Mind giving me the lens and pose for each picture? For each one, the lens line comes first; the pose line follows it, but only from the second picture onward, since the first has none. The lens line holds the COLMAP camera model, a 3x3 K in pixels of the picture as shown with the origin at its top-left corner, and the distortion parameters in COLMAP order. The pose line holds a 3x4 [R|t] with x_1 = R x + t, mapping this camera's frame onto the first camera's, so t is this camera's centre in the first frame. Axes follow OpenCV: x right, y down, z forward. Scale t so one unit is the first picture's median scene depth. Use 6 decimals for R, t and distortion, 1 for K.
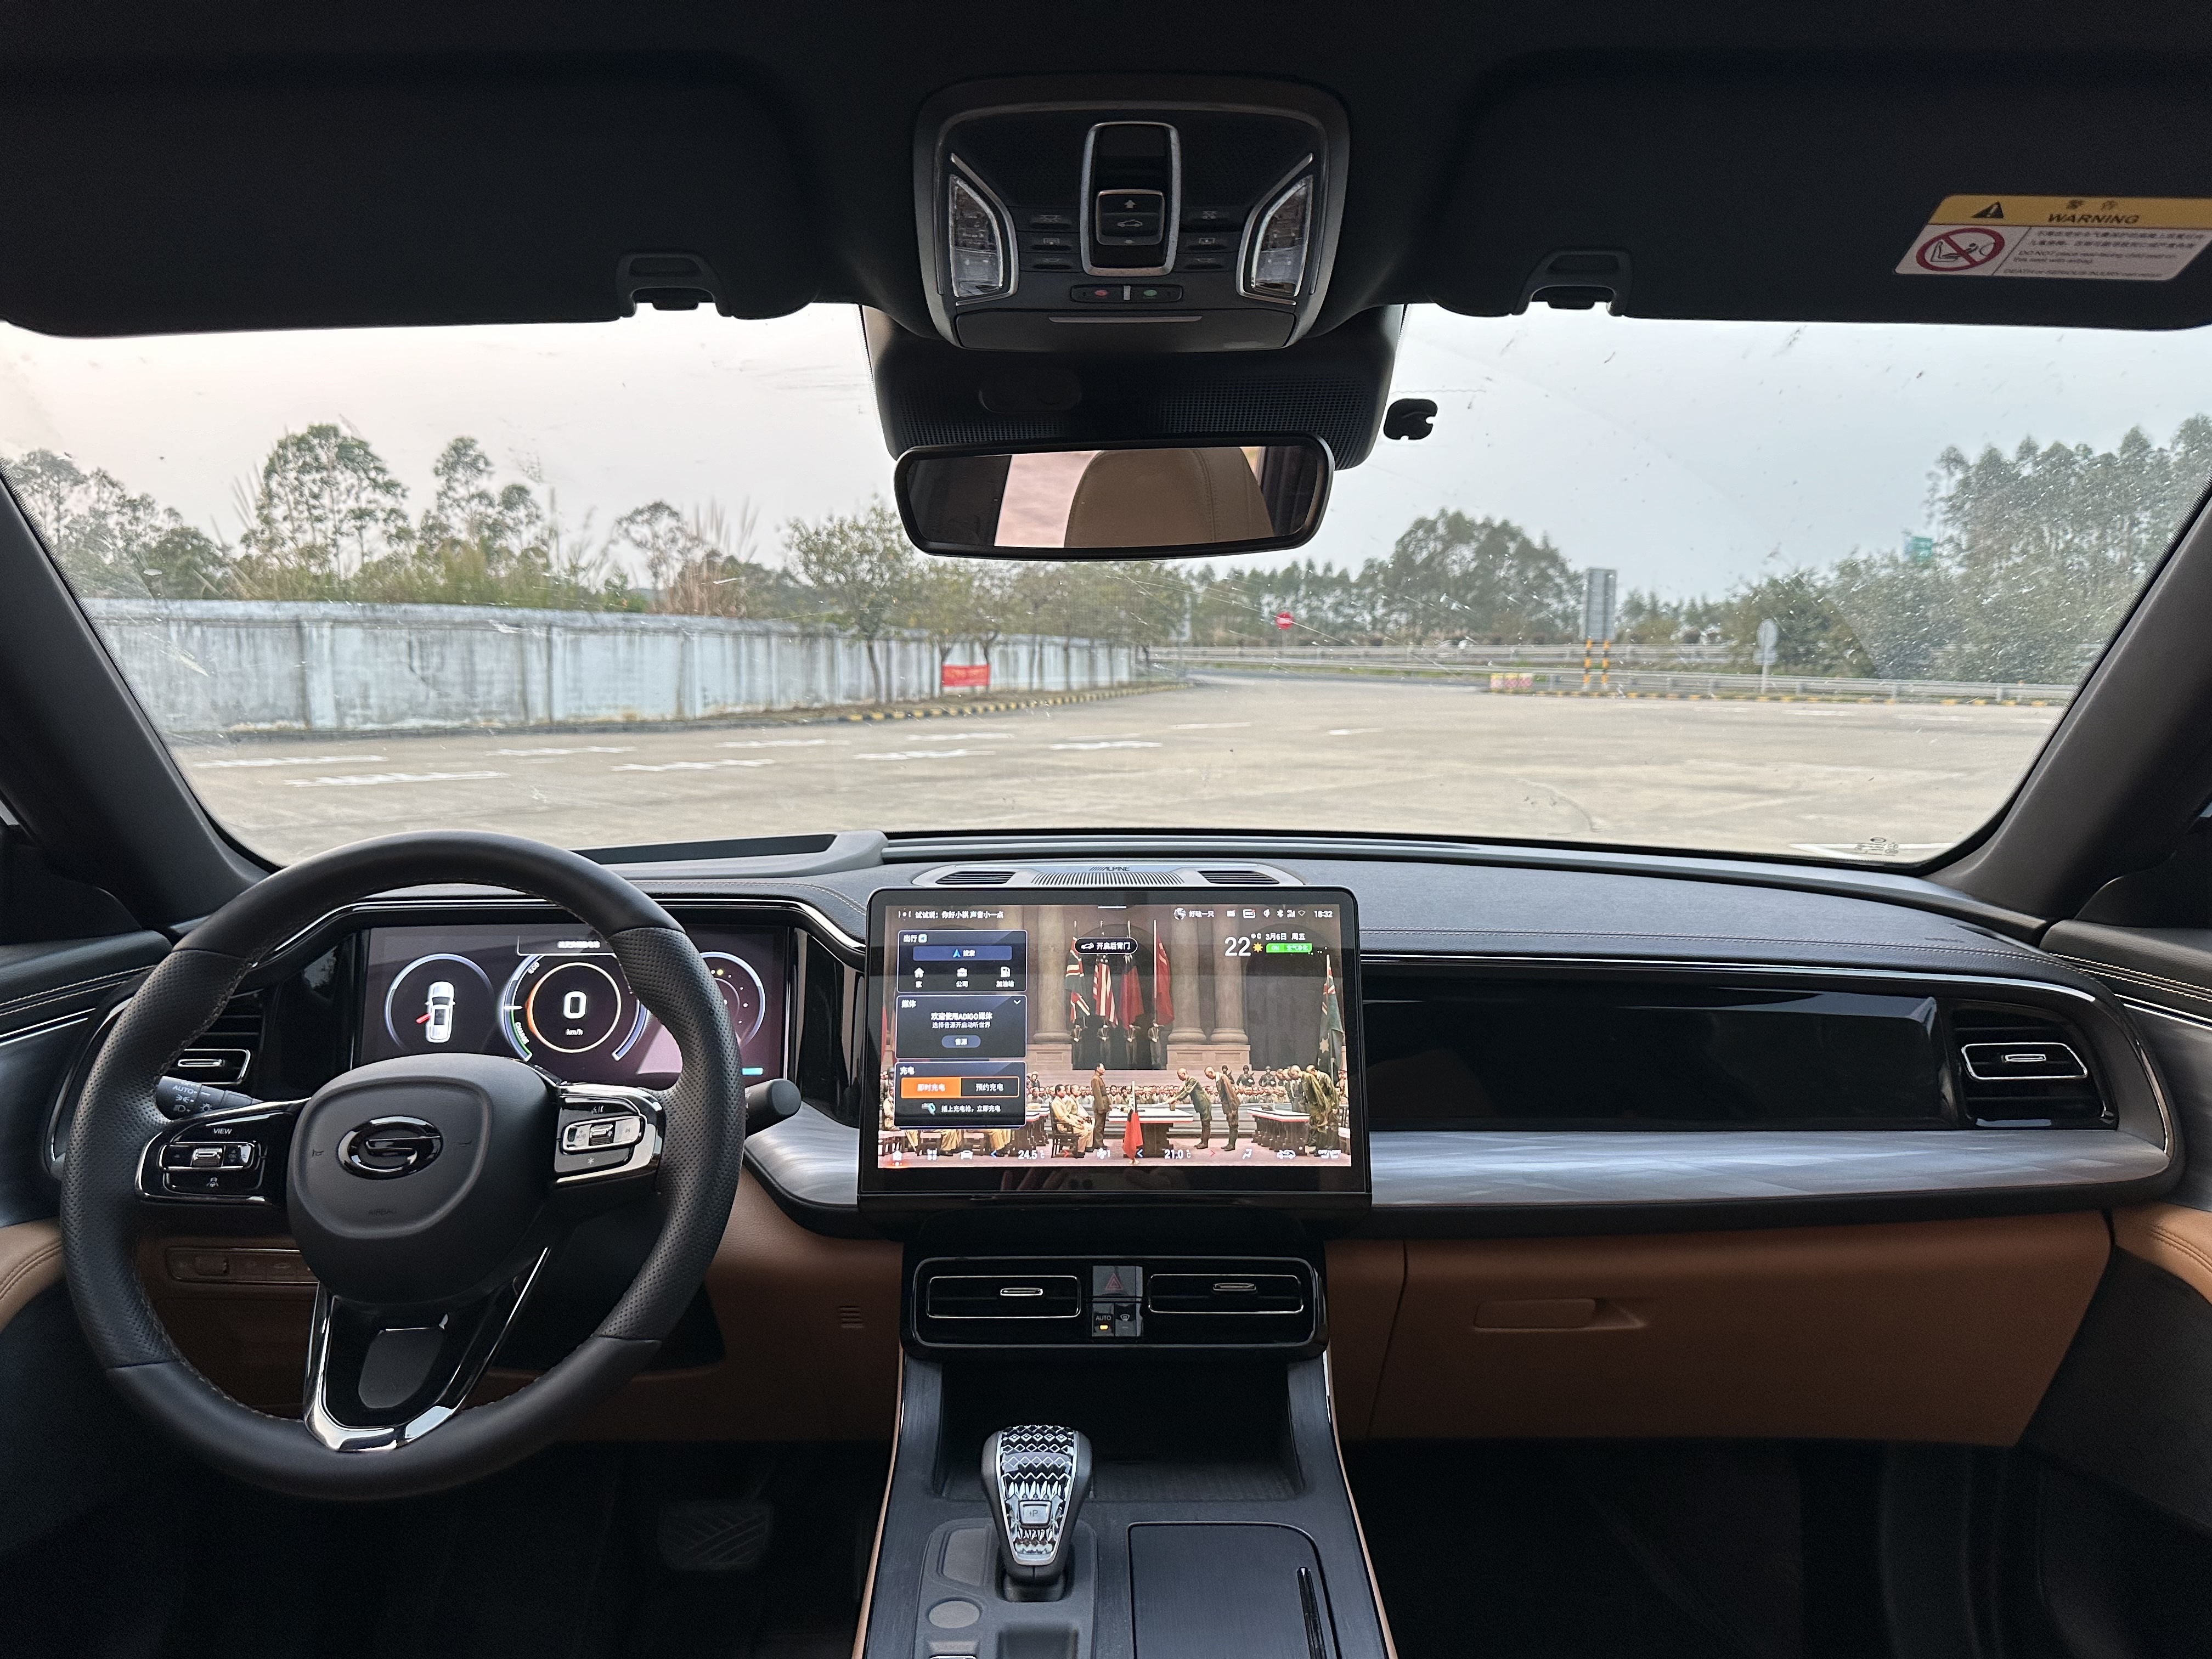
lens RADIAL K [[1584.1, 0, 1105.9], [0, 1584.1, 754.8], [0, 0, 1]] dist [0.139853, -0.293744]
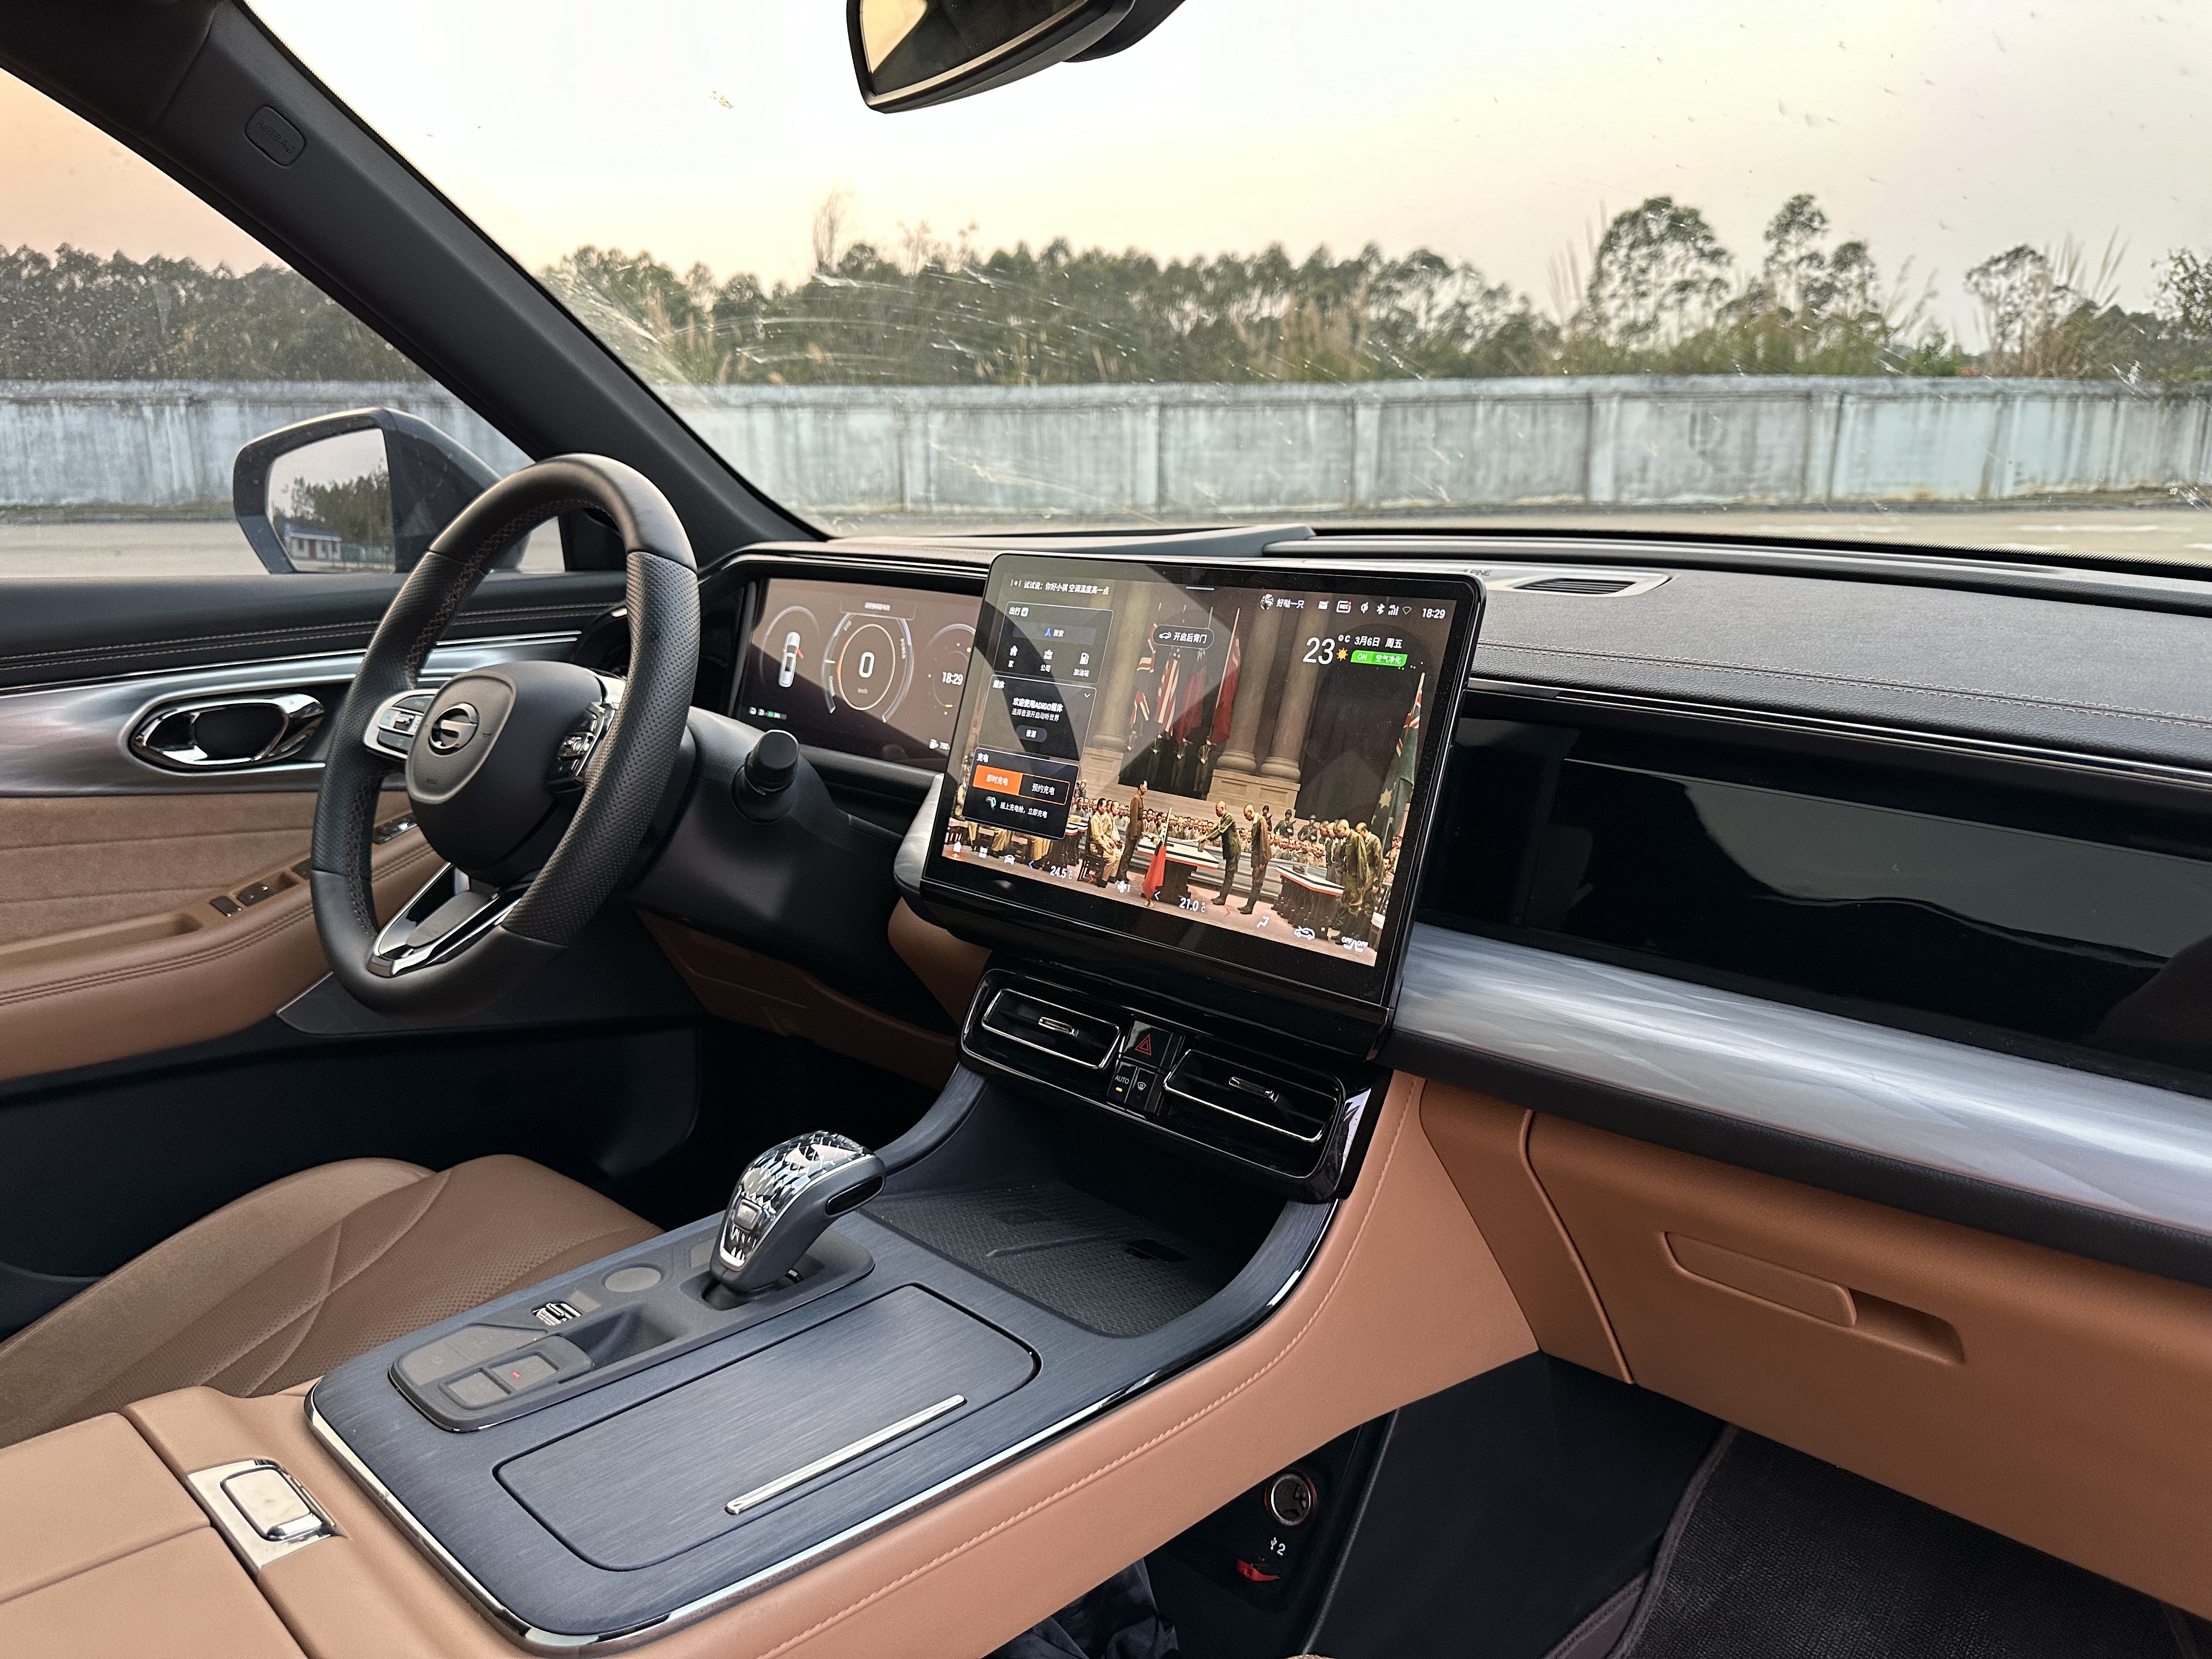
lens RADIAL K [[1605.1, 0, 1106.0], [0, 1605.1, 829.5], [0, 0, 1]] dist [-0.003090, -0.005799]
pose [[0.706584, 0.155795, -0.690266, 0.032918], [-0.030936, 0.981331, 0.189822, 0.004063], [0.706953, -0.112771, 0.698212, 0.025902]]
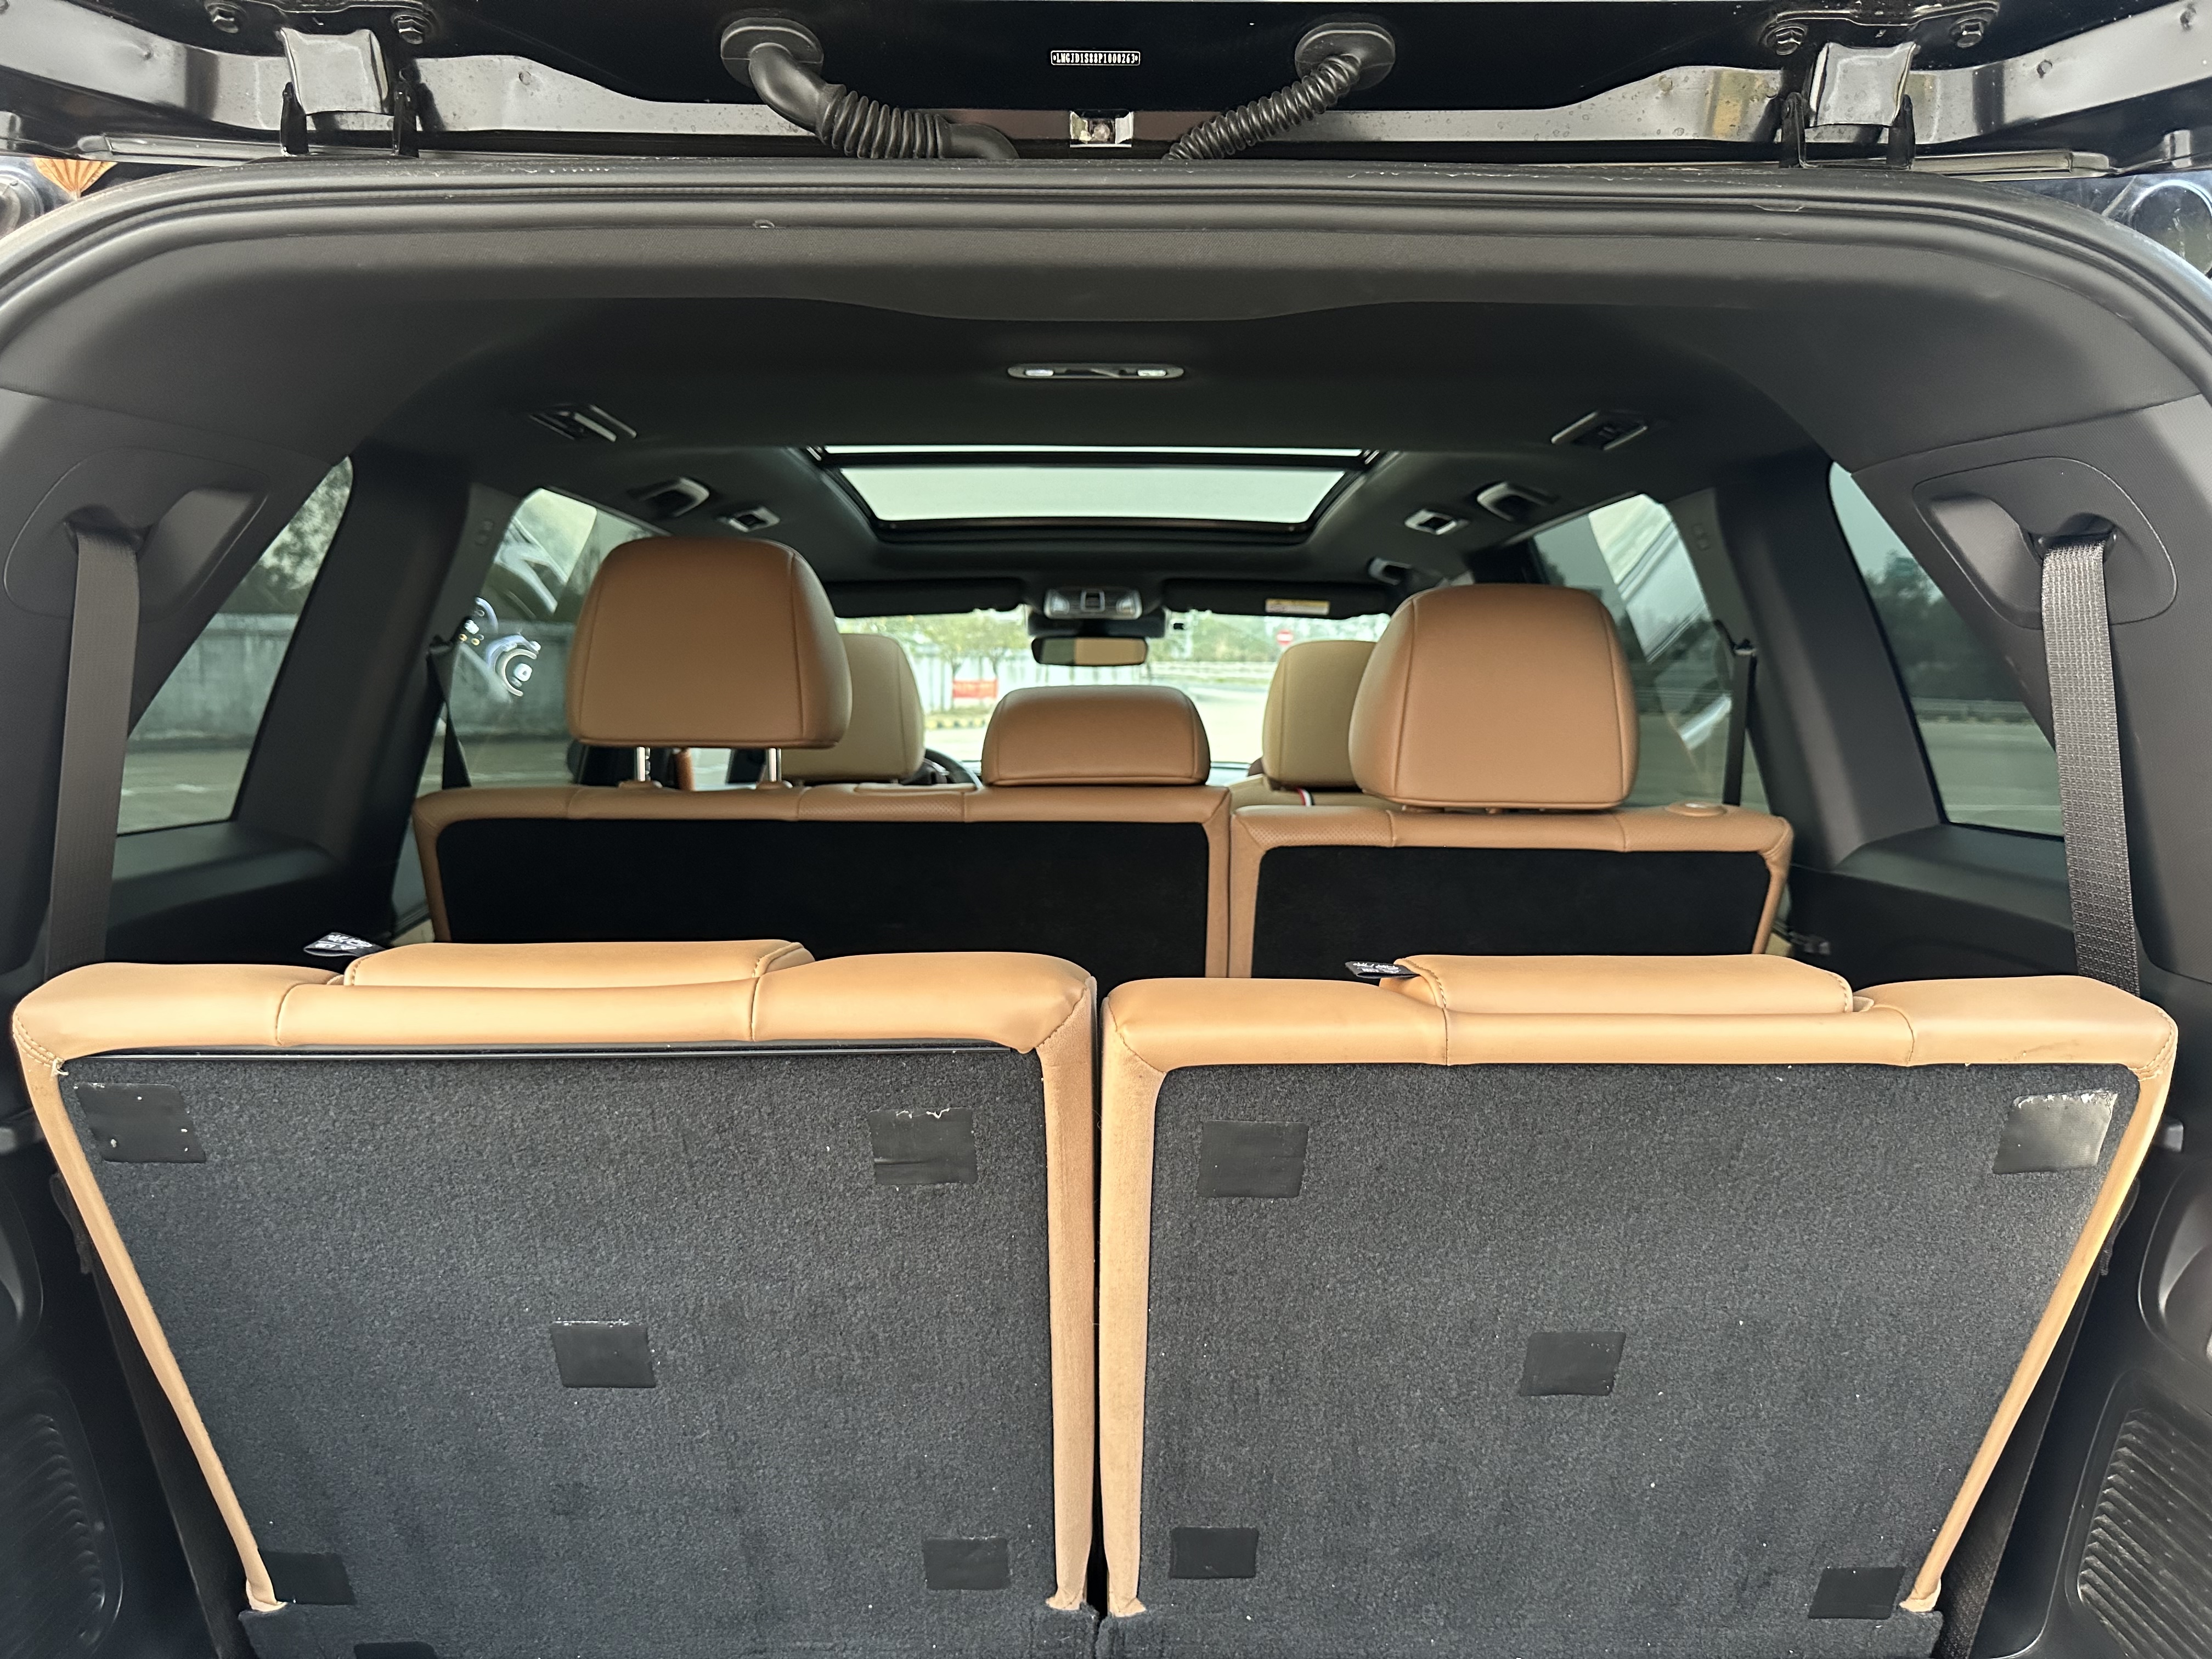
lens RADIAL K [[1584.1, 0, 1105.9], [0, 1584.1, 754.8], [0, 0, 1]] dist [0.139853, -0.293744]
pose [[0.999966, 0.008018, -0.002068, 0.001373], [-0.008036, 0.999928, -0.008903, 0.003132], [0.001996, 0.008919, 0.999958, -0.074724]]
